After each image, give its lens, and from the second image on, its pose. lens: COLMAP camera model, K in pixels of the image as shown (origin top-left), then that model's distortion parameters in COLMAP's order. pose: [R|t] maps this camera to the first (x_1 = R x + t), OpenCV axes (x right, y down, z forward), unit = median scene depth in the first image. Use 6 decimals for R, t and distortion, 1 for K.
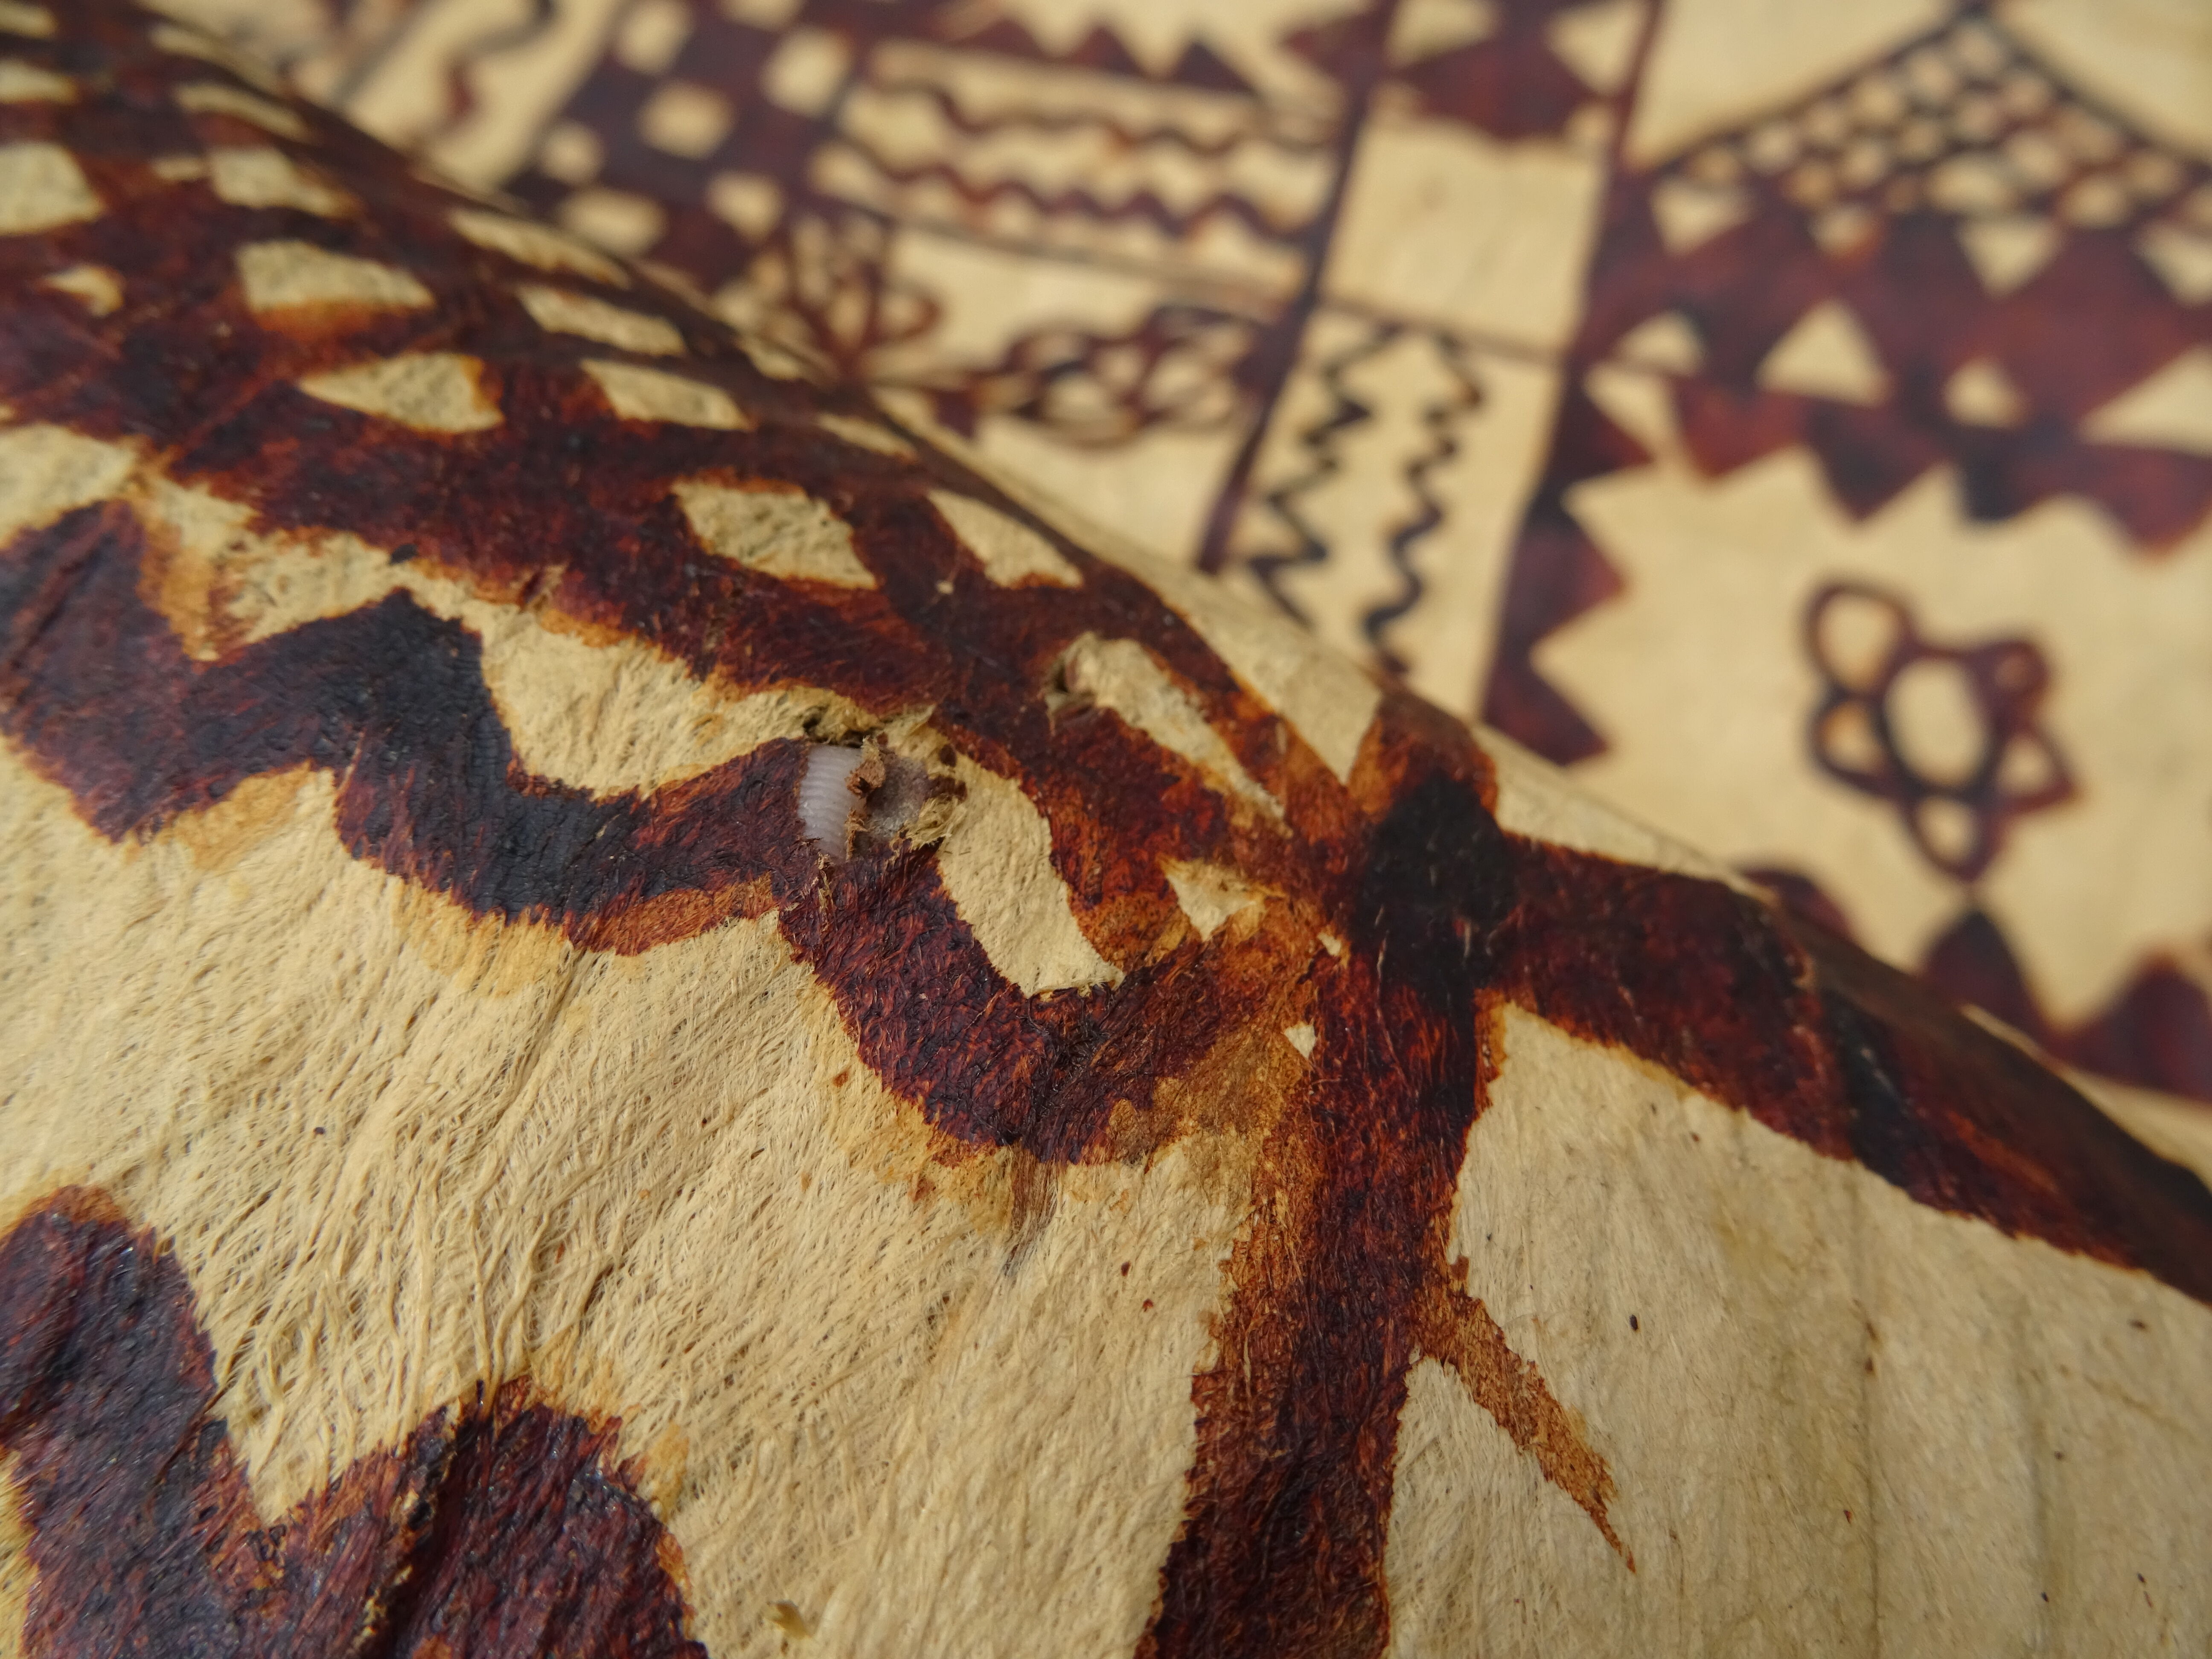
lens RADIAL K [[1584.1, 0, 1093.7], [0, 1584.1, 802.6], [0, 0, 1]] dist [-0.002000, -0.004660]
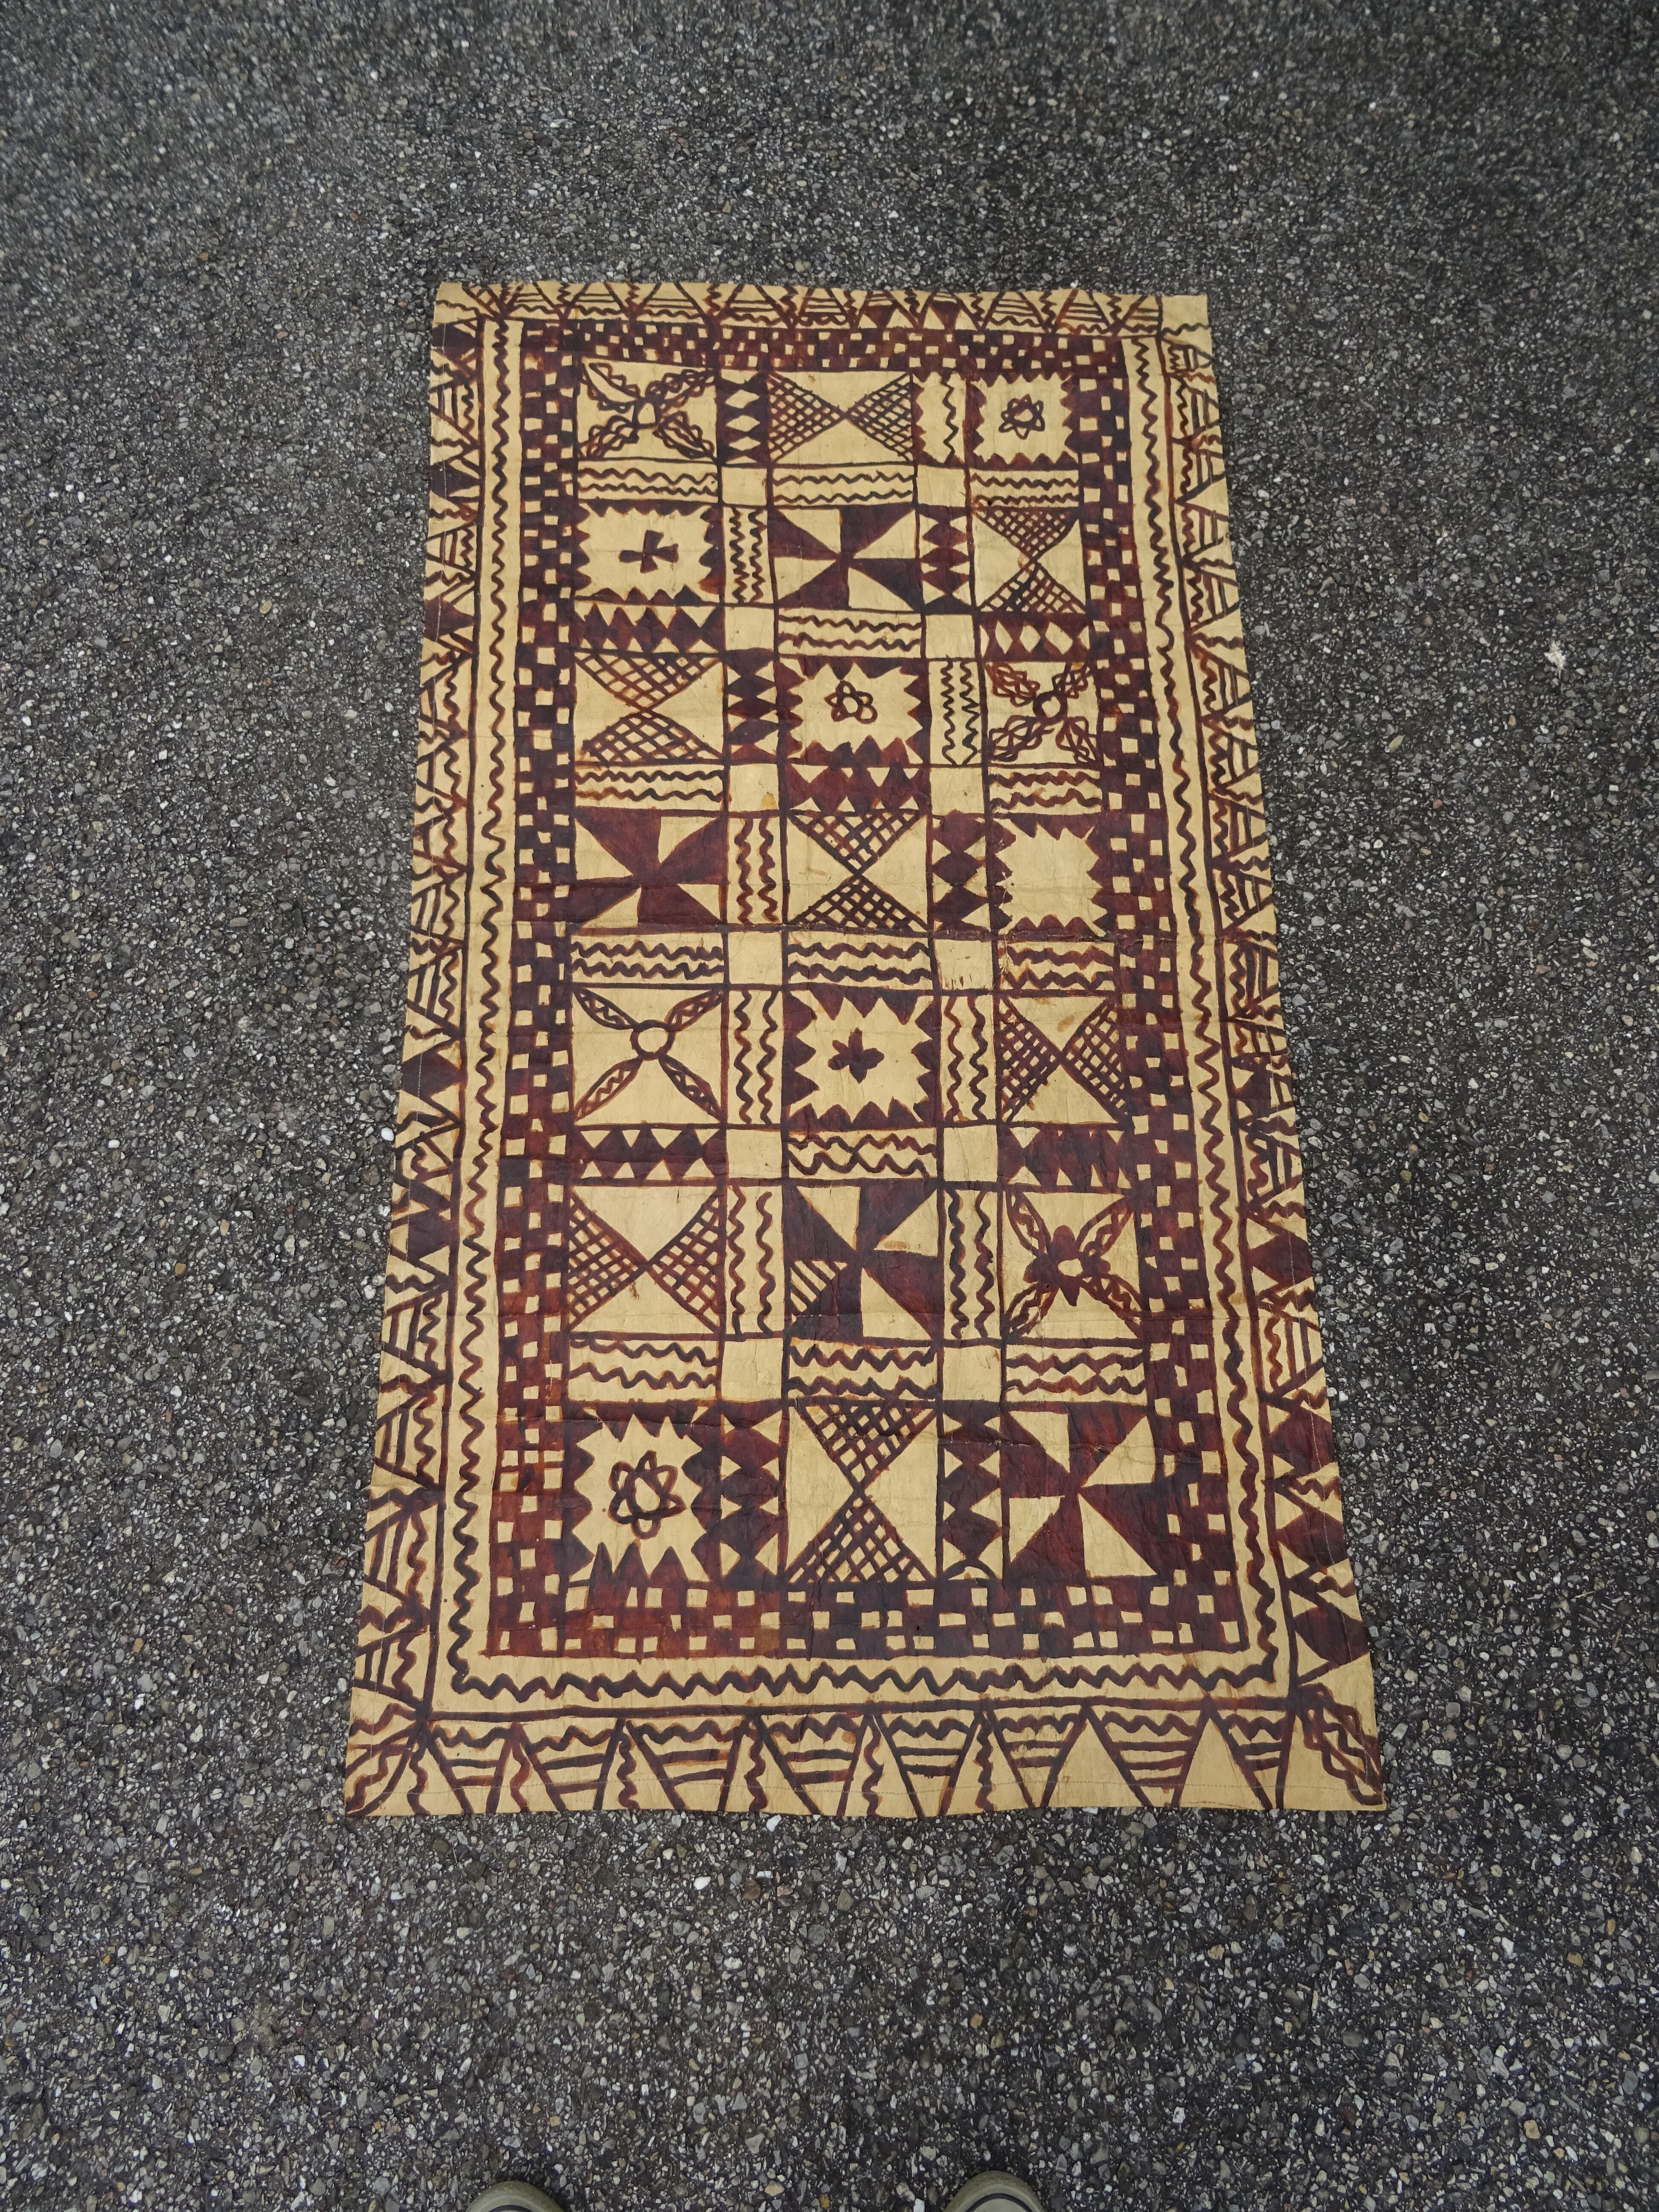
lens RADIAL K [[1584.1, 0, 836.1], [0, 1584.1, 1102.9], [0, 0, 1]] dist [-0.002000, -0.004660]
pose [[-0.955432, 0.289393, -0.058330, 1.289064], [-0.250051, -0.688286, 0.680982, -4.719119], [0.156924, 0.665217, 0.729973, -2.109896]]
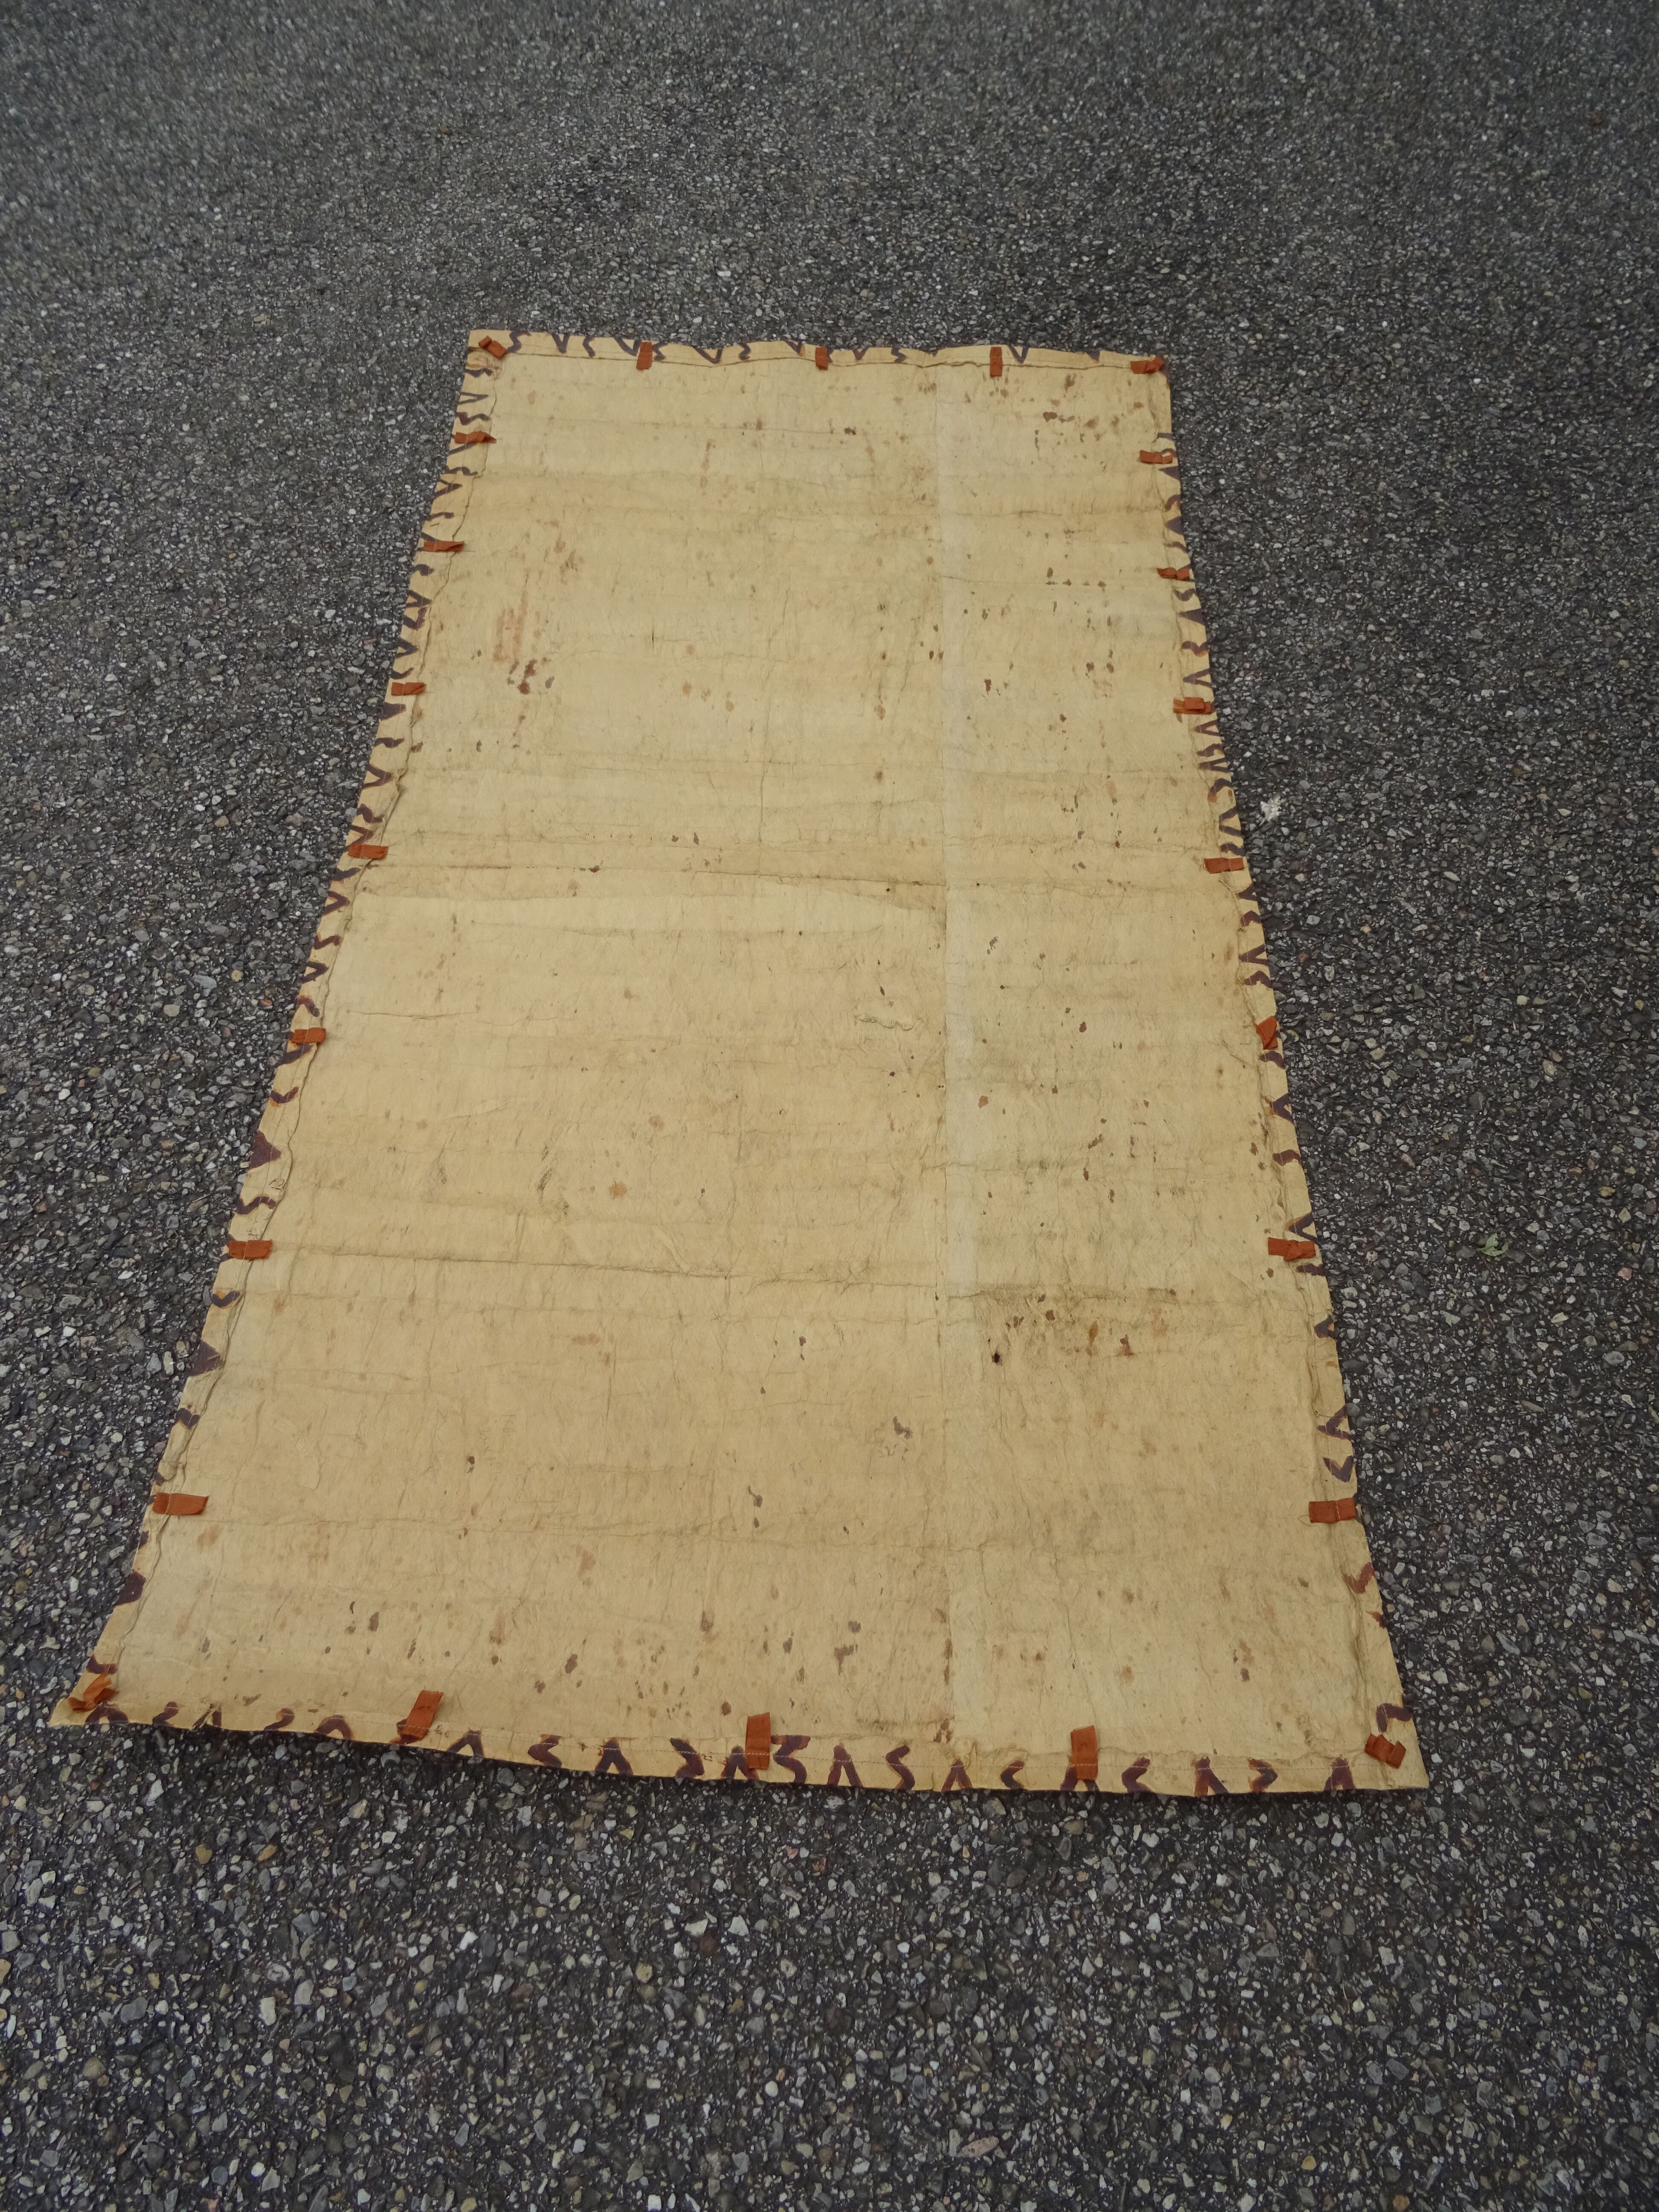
lens RADIAL K [[1584.1, 0, 843.5], [0, 1584.1, 1114.8], [0, 0, 1]] dist [-0.002000, -0.004660]
pose [[-0.959058, -0.211229, 0.188654, -1.831370], [0.271898, -0.500346, 0.822025, -5.545880], [-0.079243, 0.839664, 0.537294, -0.455844]]
